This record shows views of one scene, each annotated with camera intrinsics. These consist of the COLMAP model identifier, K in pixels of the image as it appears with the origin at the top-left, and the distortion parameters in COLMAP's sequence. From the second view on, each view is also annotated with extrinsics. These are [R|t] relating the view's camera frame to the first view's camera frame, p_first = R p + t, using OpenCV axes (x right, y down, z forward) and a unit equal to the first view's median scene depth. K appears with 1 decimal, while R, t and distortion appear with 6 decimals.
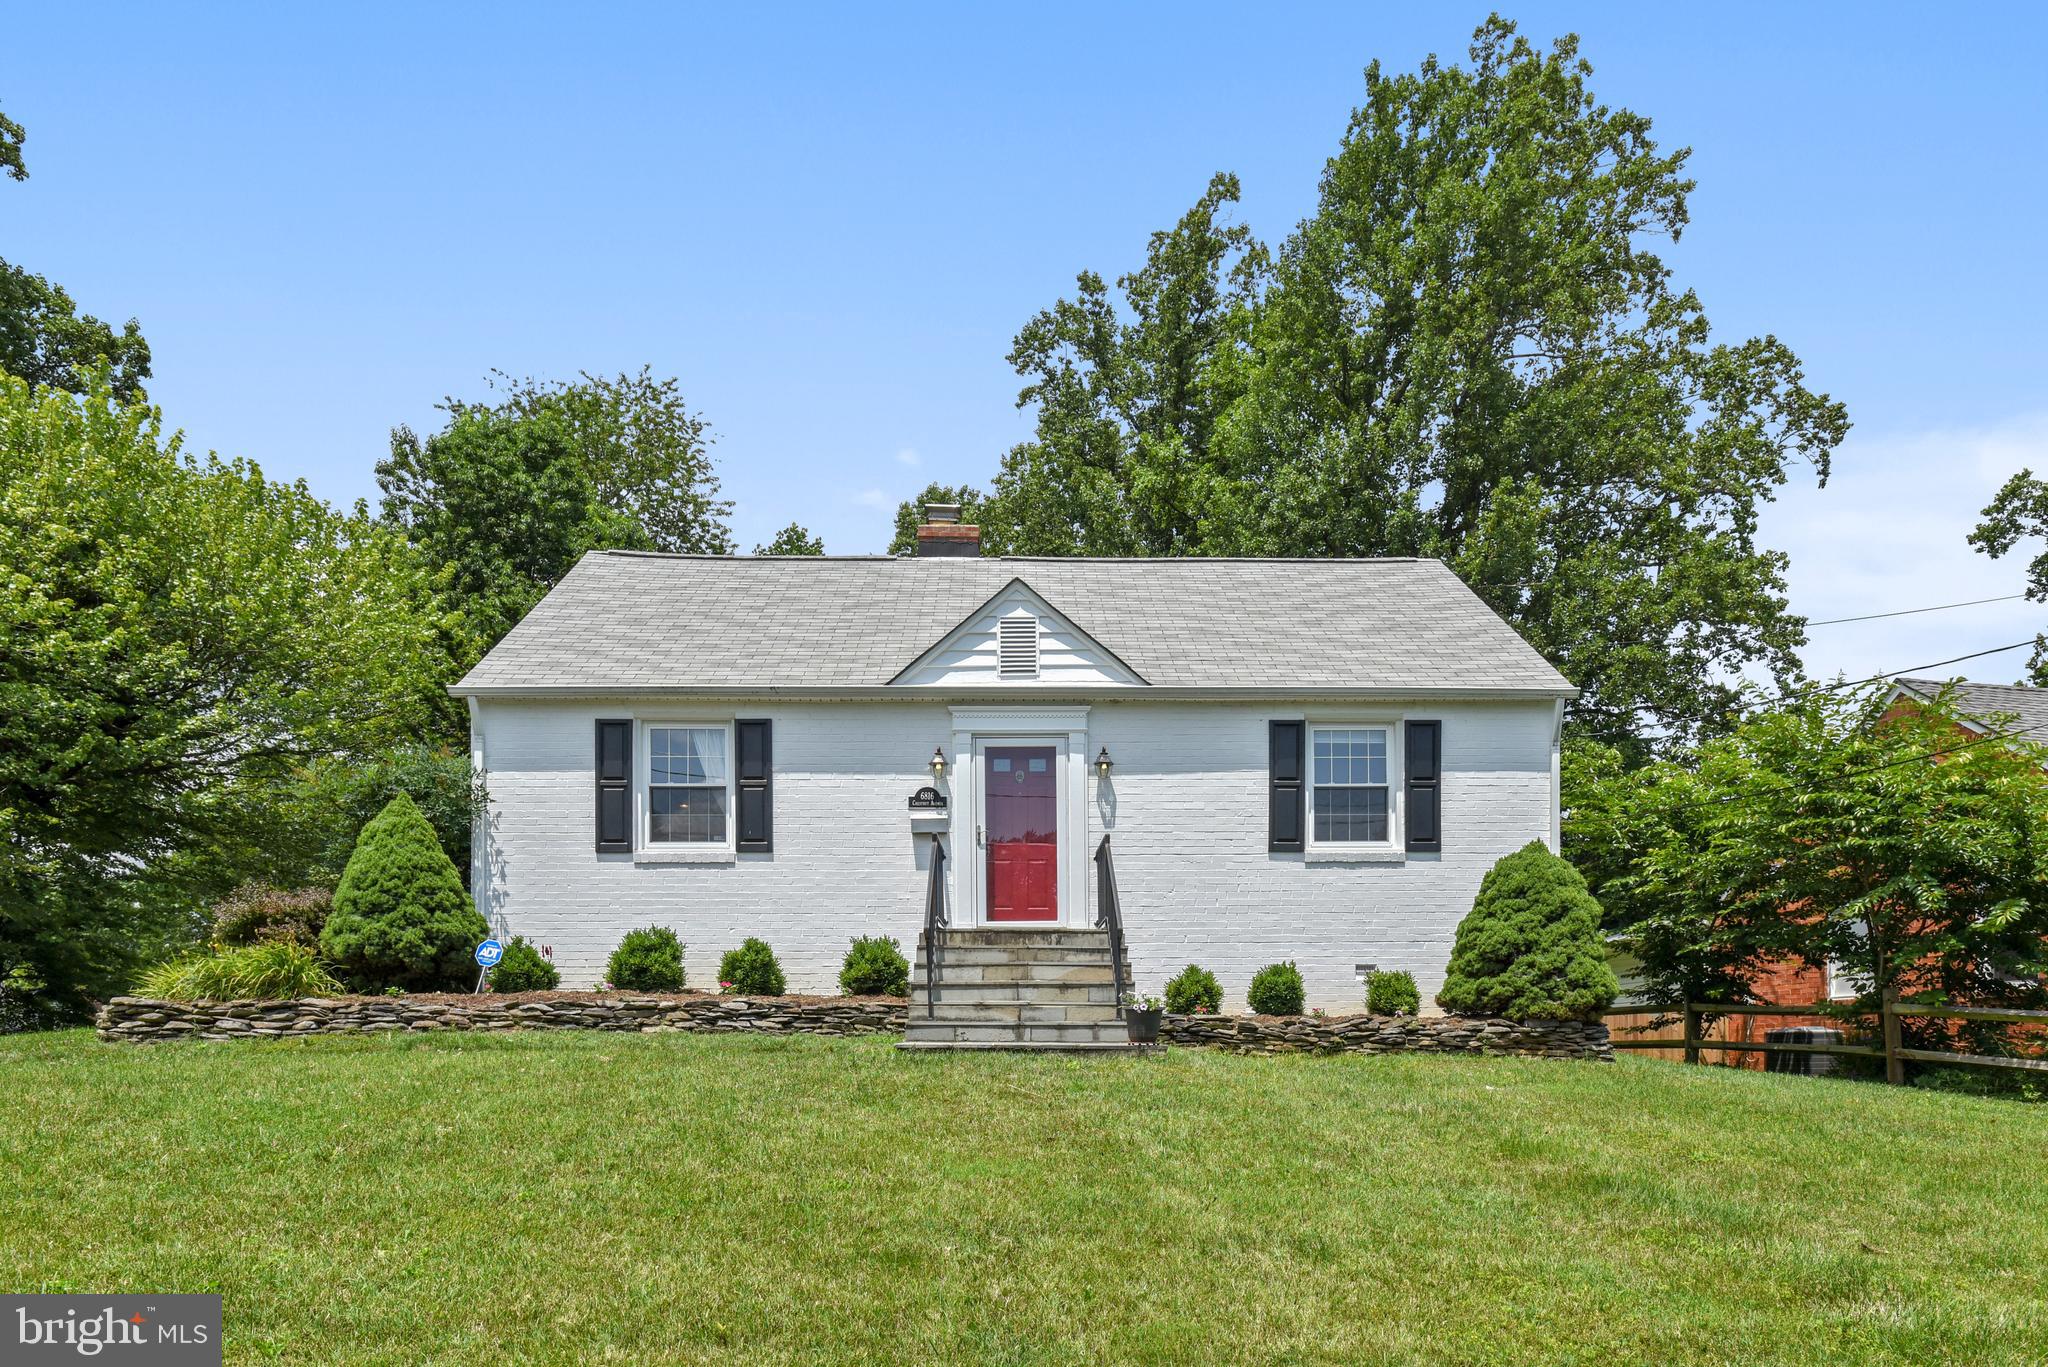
lens RADIAL K [[1212.4, 0, 1014.7], [0, 1212.4, 705.4], [0, 0, 1]] dist [0.000230, 0.011113]
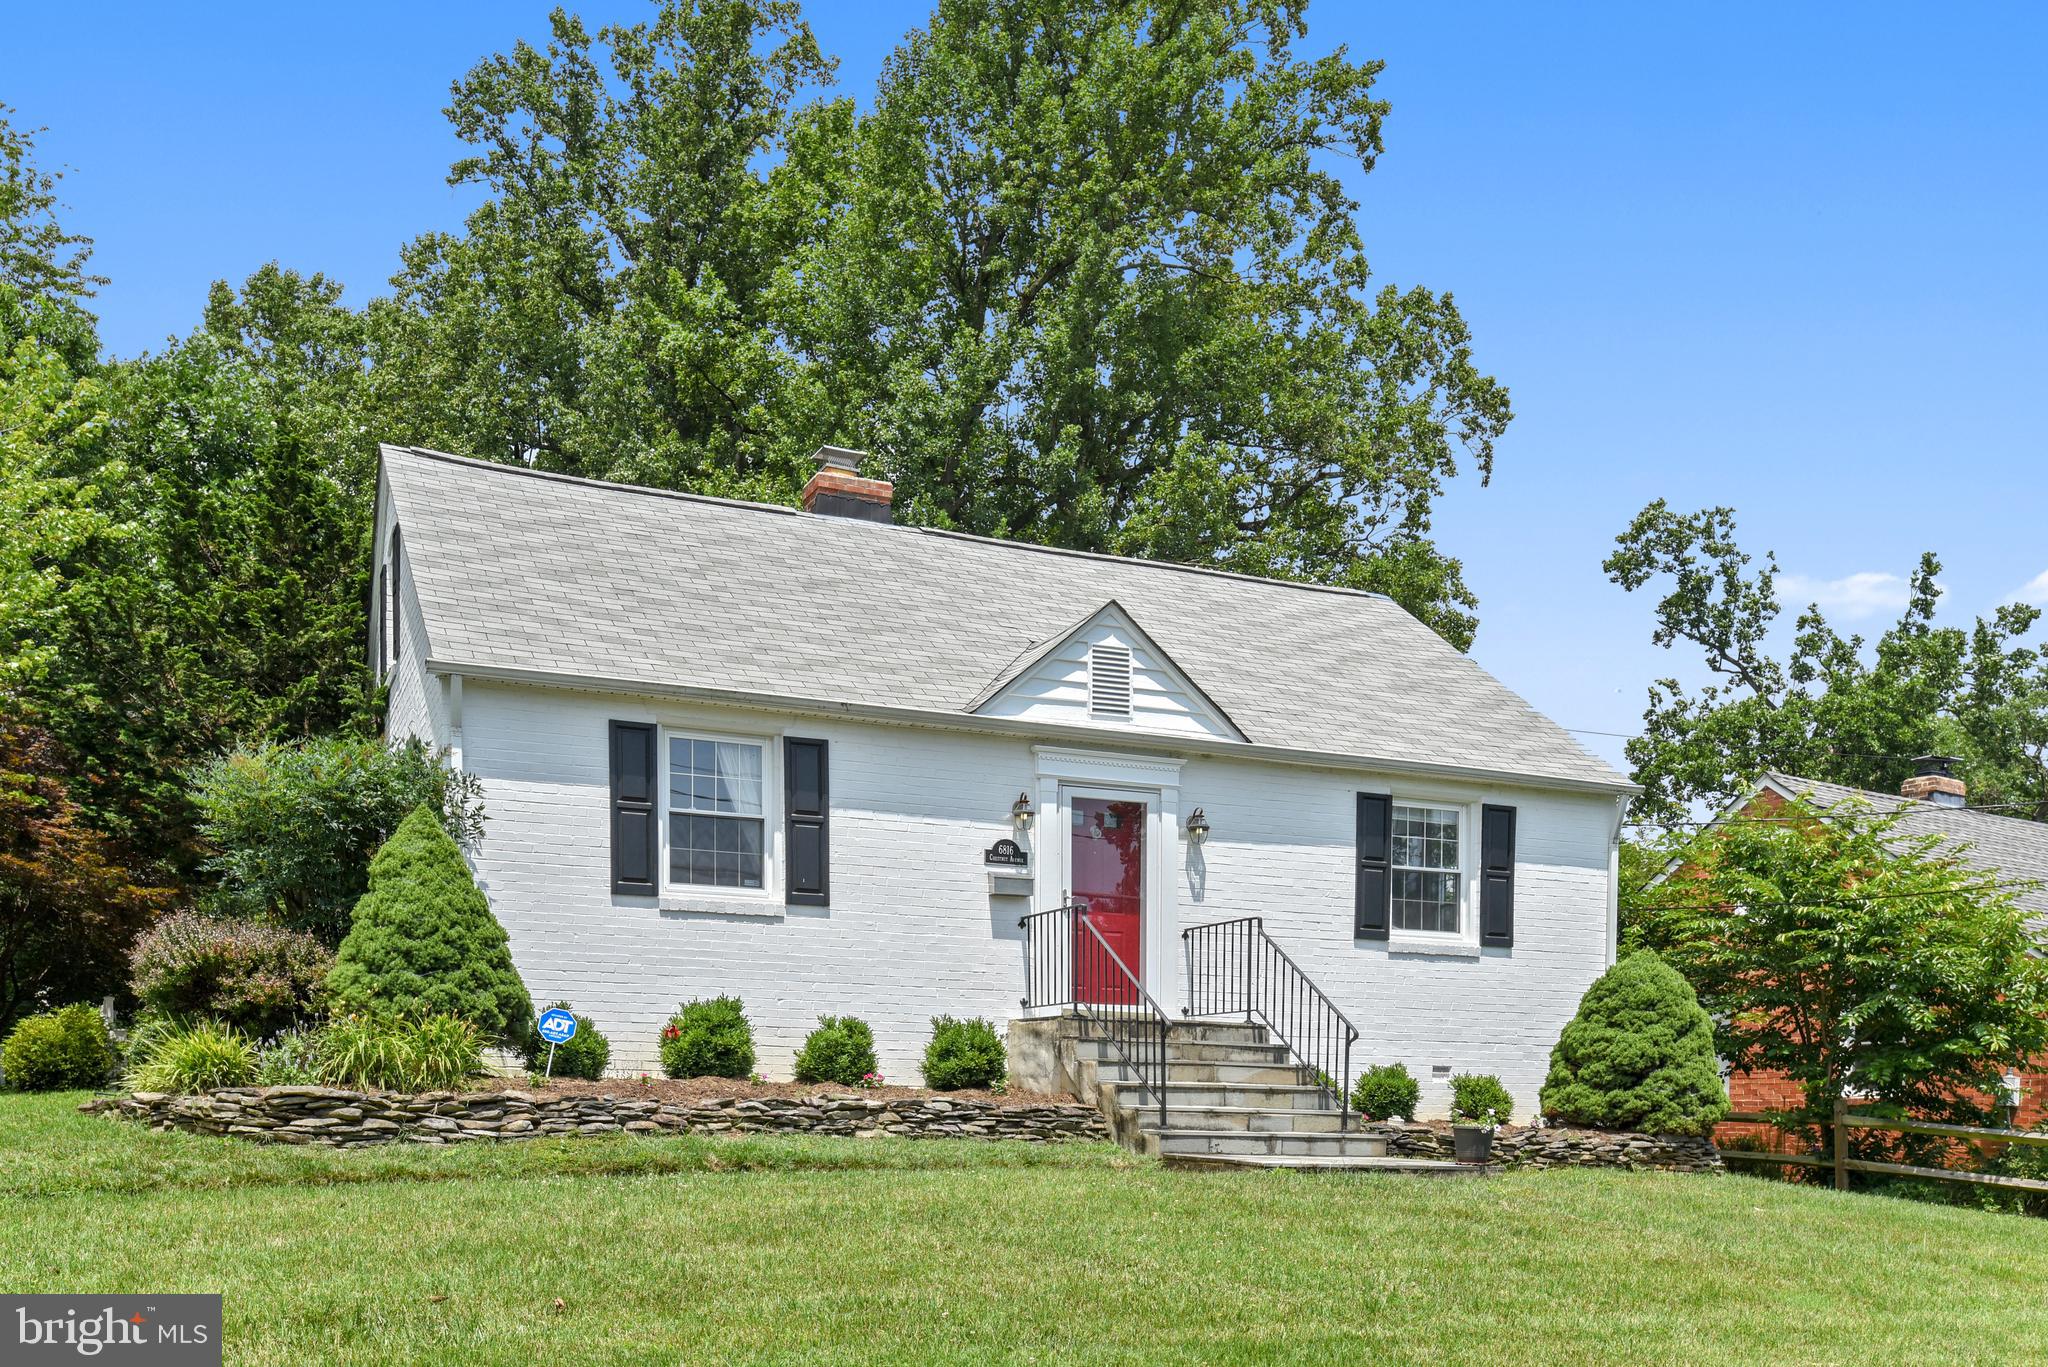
lens RADIAL K [[1631.0, 0, 1025.0], [0, 1631.0, 675.4], [0, 0, 1]] dist [-0.003479, 0.015183]
pose [[0.939838, 0.107151, 0.324382, -0.451995], [-0.110690, 0.993826, -0.007581, -0.039605], [-0.323192, -0.028781, 0.945896, -0.072361]]
